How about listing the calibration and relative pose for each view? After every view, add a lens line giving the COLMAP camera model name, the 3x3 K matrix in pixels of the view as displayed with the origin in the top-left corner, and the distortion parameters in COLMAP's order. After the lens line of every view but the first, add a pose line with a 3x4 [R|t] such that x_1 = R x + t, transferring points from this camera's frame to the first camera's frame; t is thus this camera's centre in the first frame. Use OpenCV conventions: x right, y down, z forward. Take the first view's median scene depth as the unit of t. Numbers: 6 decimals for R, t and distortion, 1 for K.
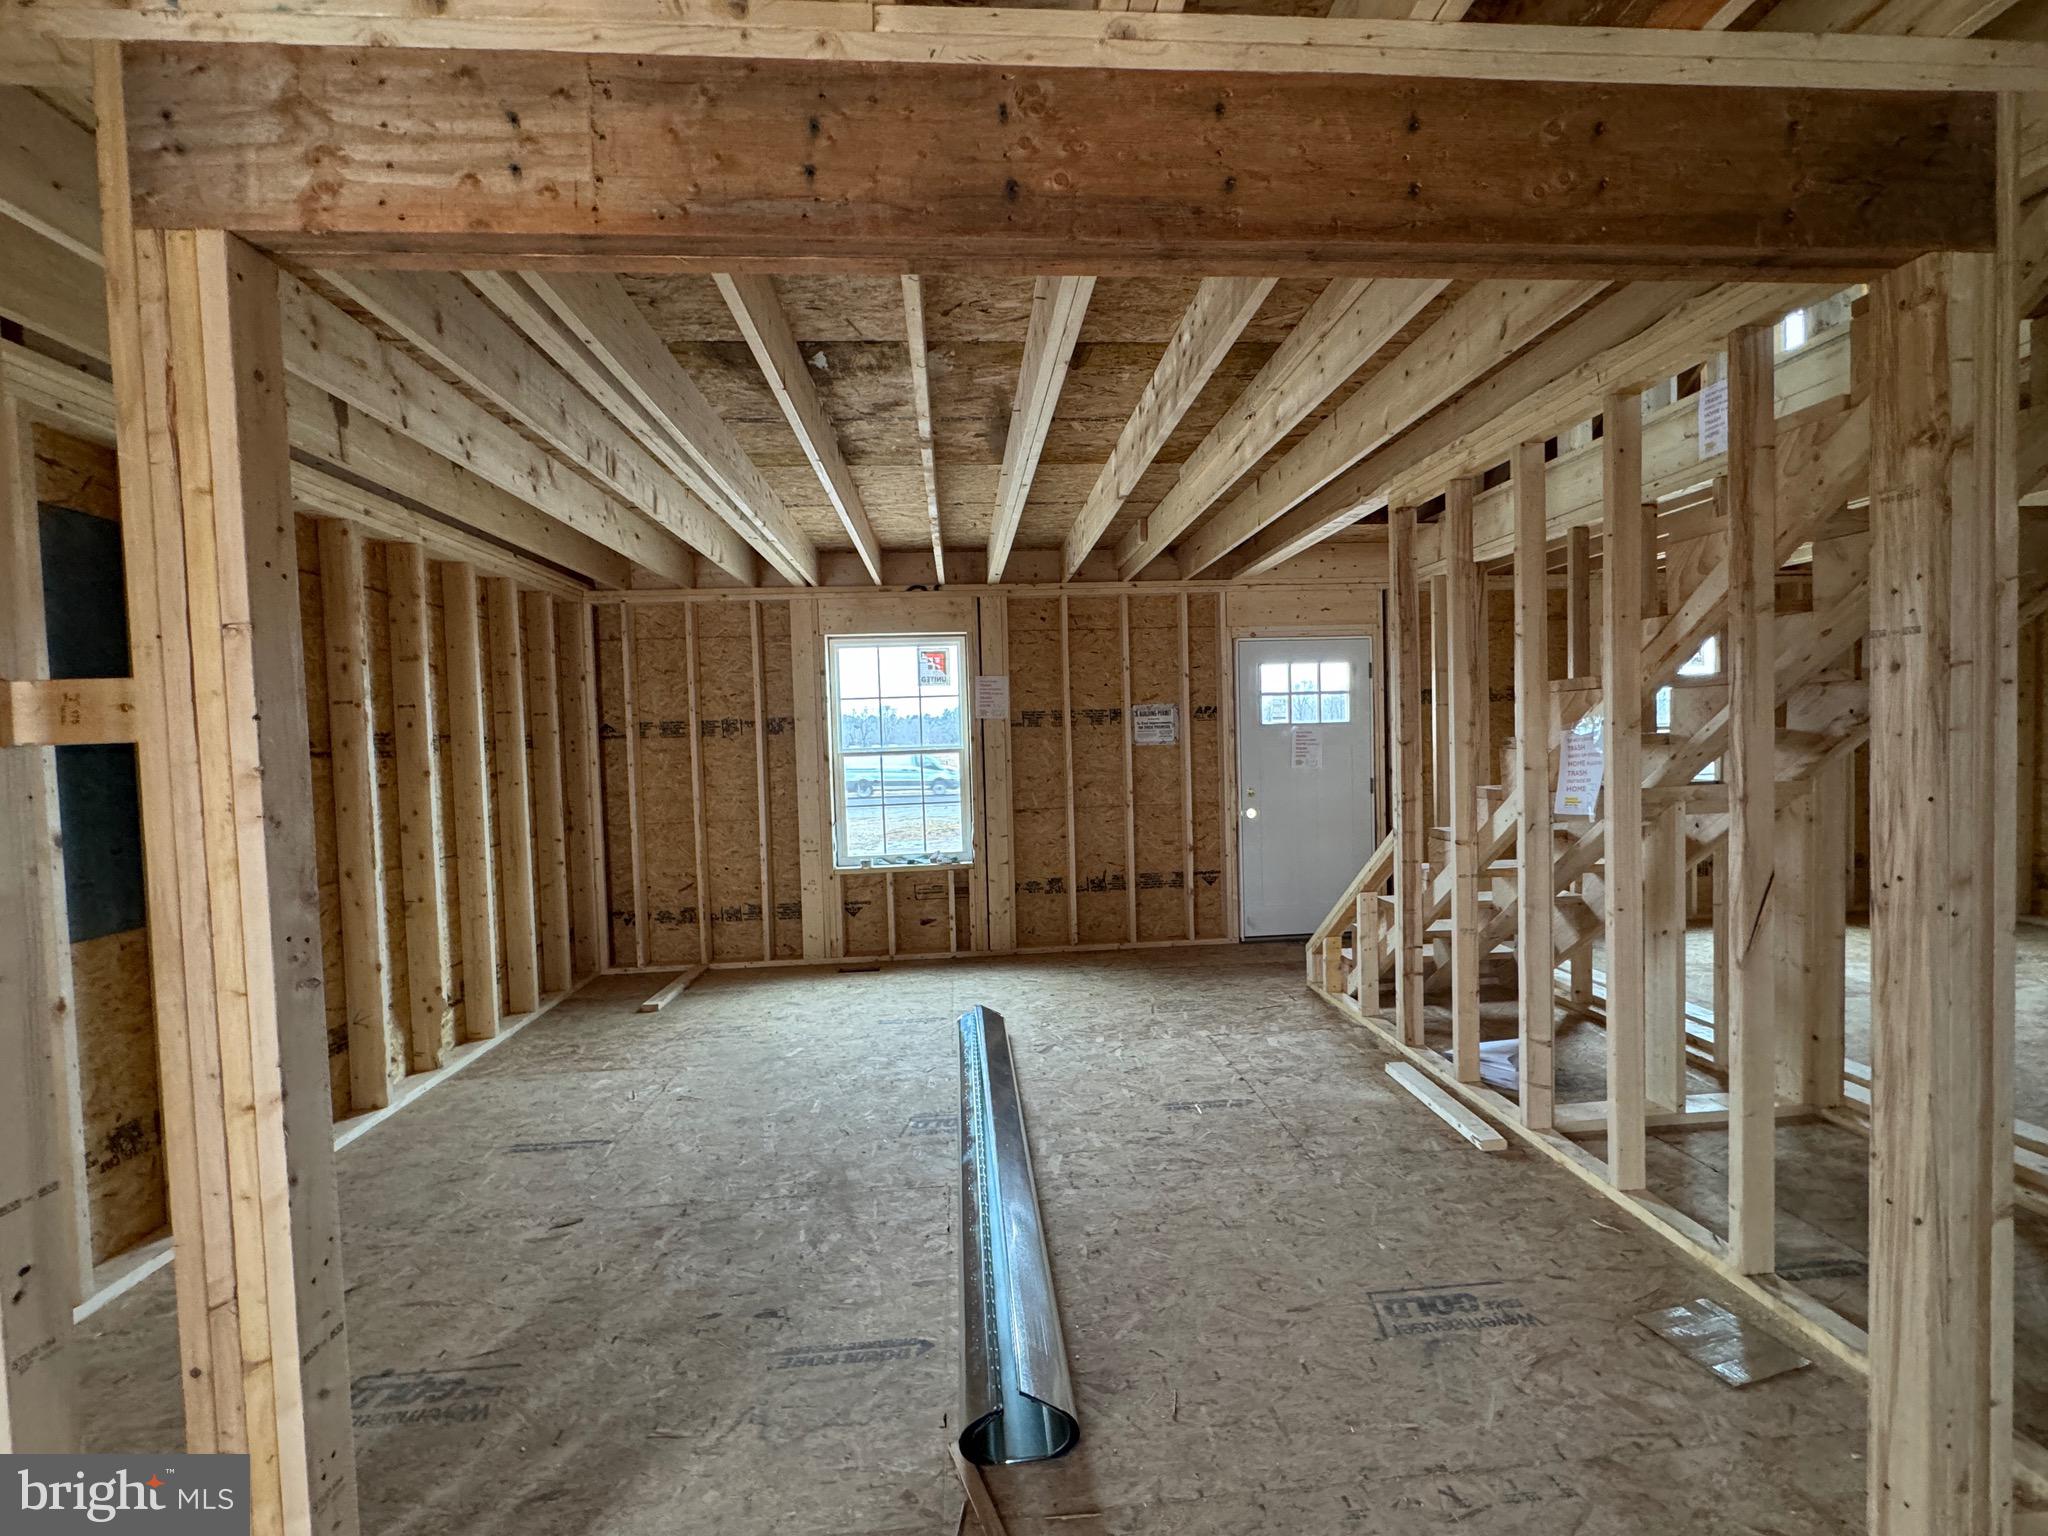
lens RADIAL K [[841.3, 0, 1024.0], [0, 841.3, 768.0], [0, 0, 1]] dist [-0.000986, -0.000289]
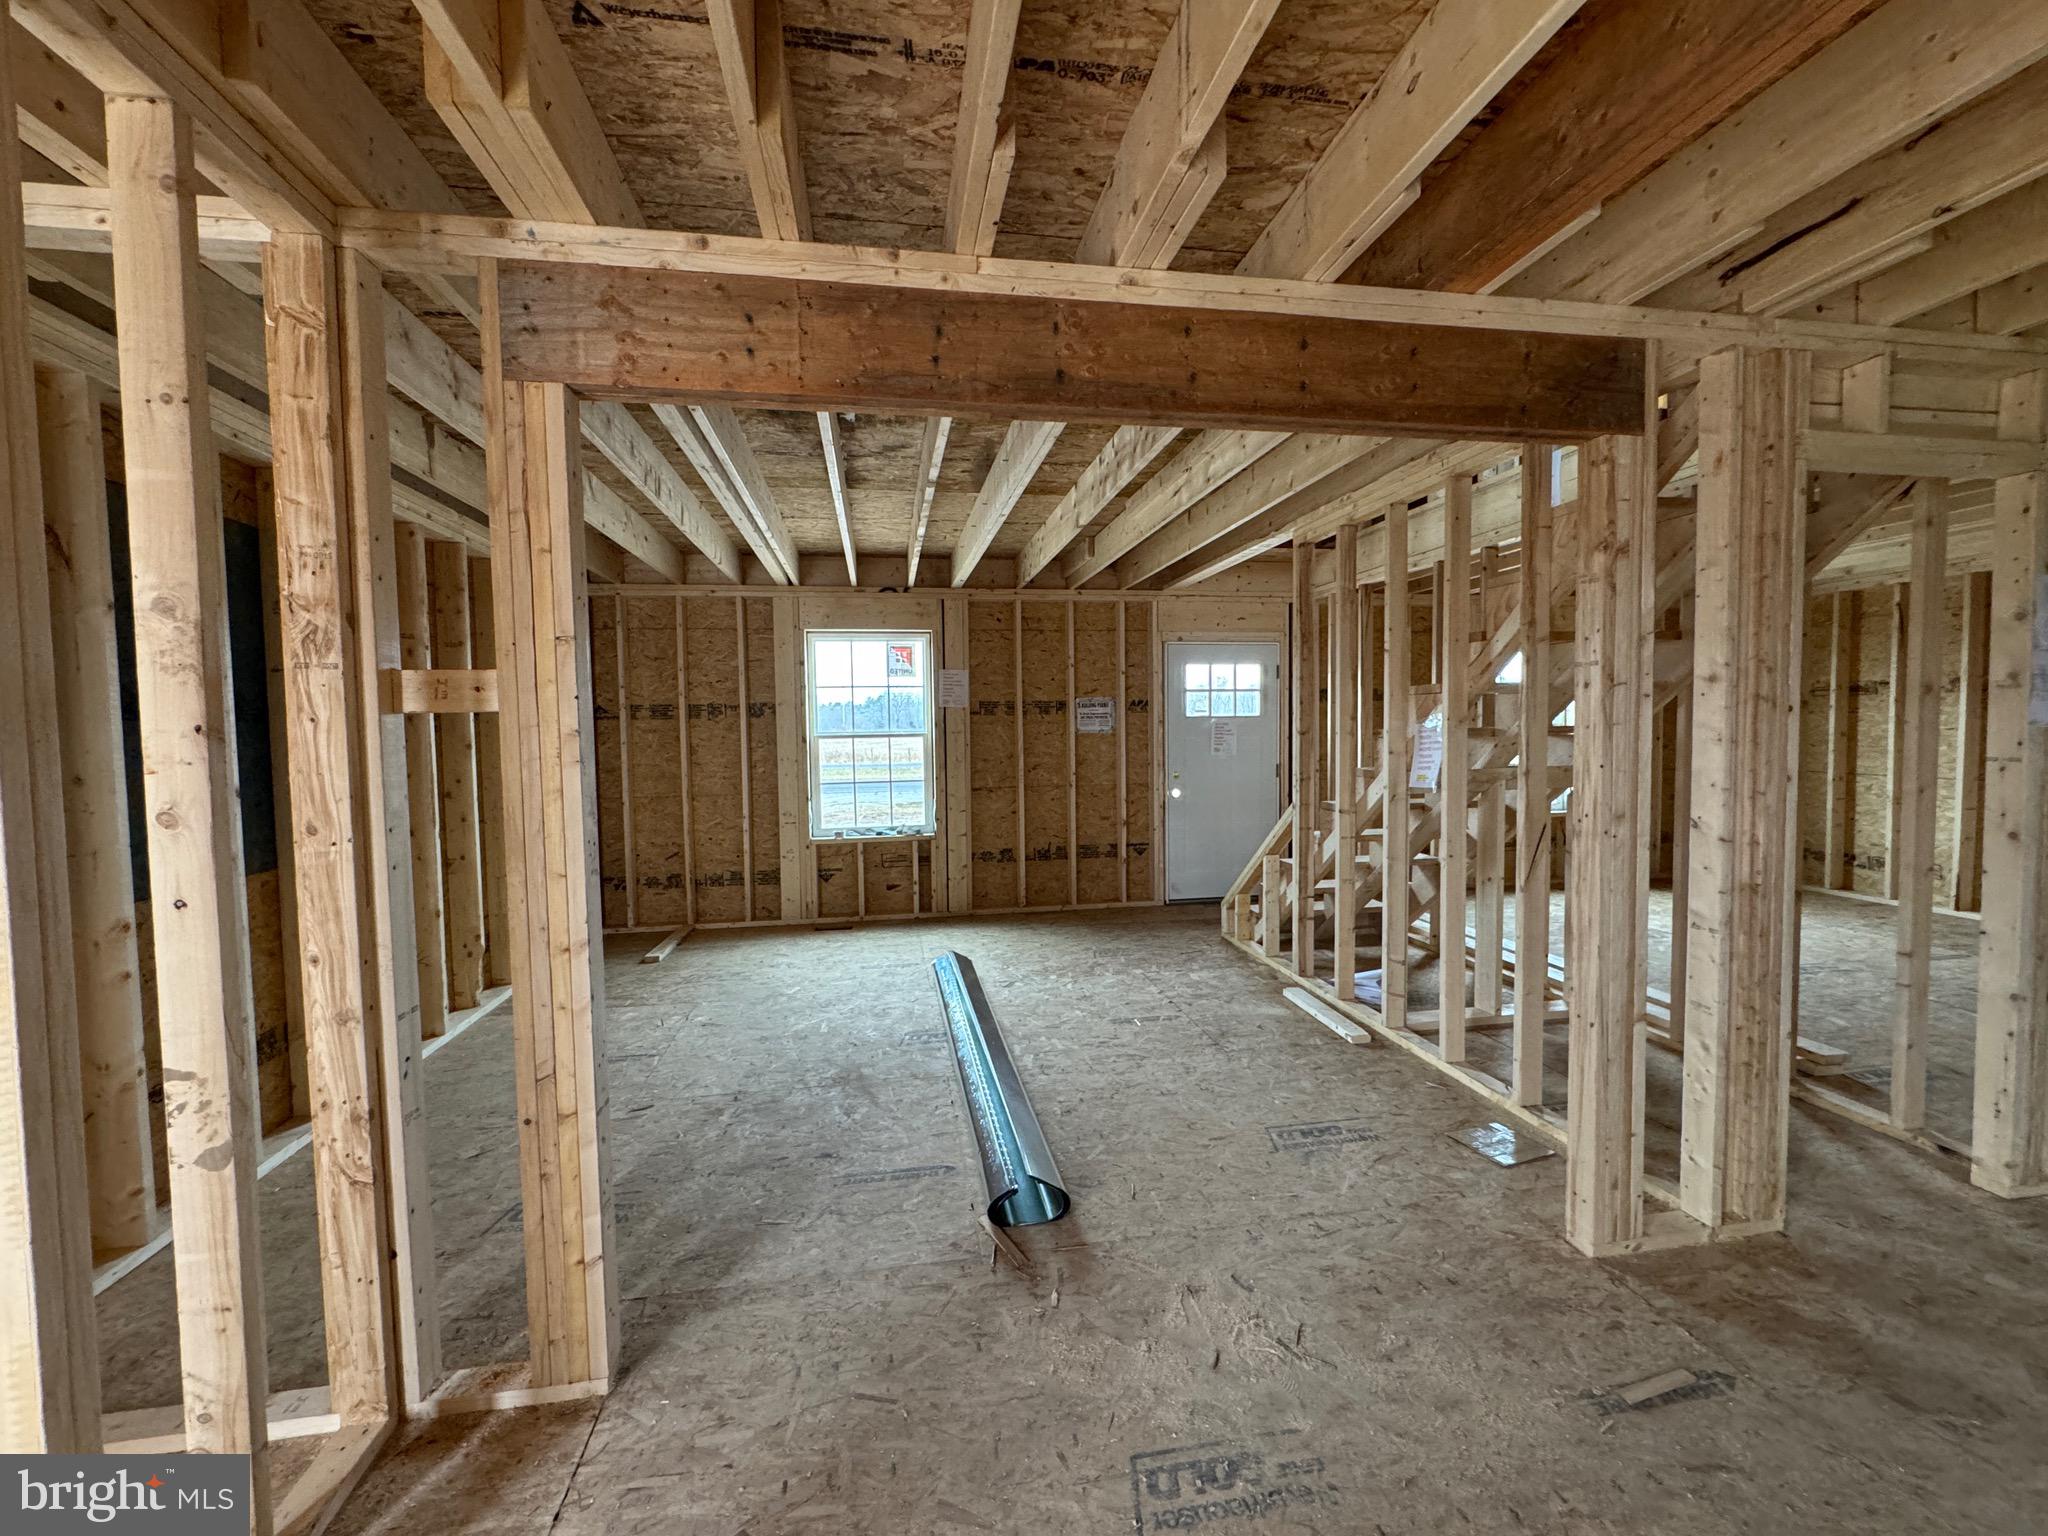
lens RADIAL K [[812.3, 0, 1026.7], [0, 812.3, 766.5], [0, 0, 1]] dist [-0.001929, -0.000081]
pose [[0.995818, 0.011807, 0.090594, -0.077908], [-0.012939, 0.999845, 0.011919, 0.013856], [-0.090439, -0.013041, 0.995817, -0.201547]]
